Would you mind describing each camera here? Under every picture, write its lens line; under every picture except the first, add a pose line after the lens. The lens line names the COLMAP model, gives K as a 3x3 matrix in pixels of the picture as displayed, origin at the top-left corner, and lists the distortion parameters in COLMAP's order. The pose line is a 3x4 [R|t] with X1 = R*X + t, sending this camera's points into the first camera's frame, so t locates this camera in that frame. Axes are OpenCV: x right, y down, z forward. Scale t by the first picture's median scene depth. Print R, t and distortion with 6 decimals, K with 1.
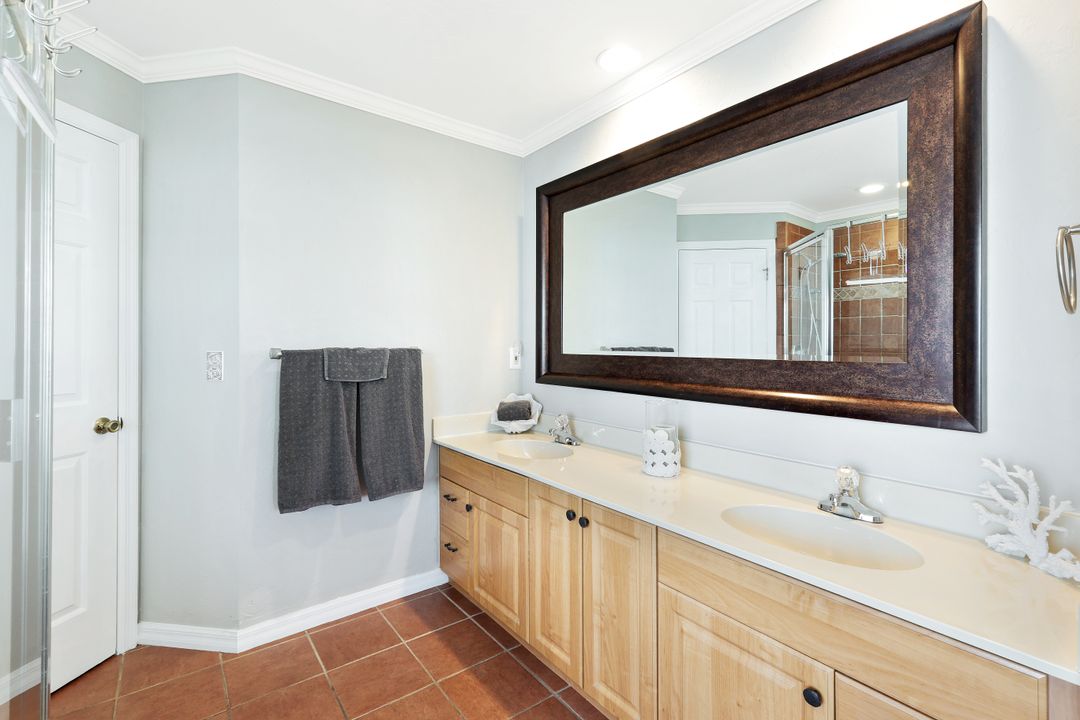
lens RADIAL K [[482.5, 0, 540.4], [0, 482.5, 345.4], [0, 0, 1]] dist [0.001769, 0.000100]
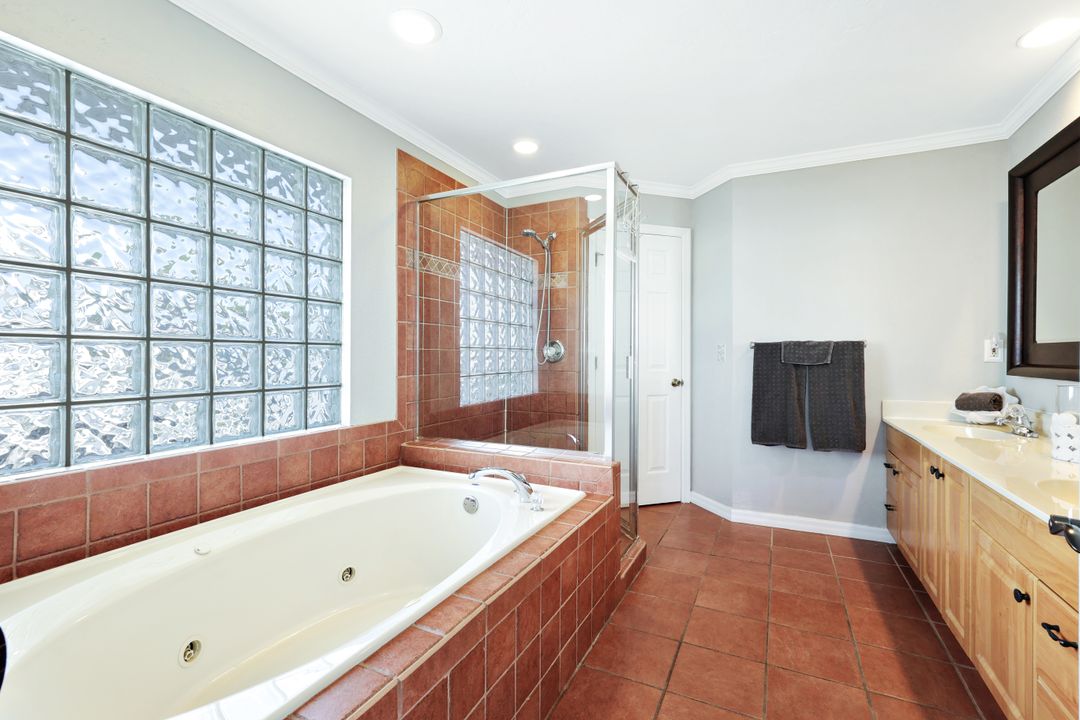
lens RADIAL K [[482.5, 0, 540.4], [0, 482.5, 345.4], [0, 0, 1]] dist [0.001769, 0.000100]
pose [[0.443055, -0.018989, -0.896293, 0.541928], [-0.001377, 0.999760, -0.021861, 0.050632], [0.896494, 0.010919, 0.442922, -0.319404]]
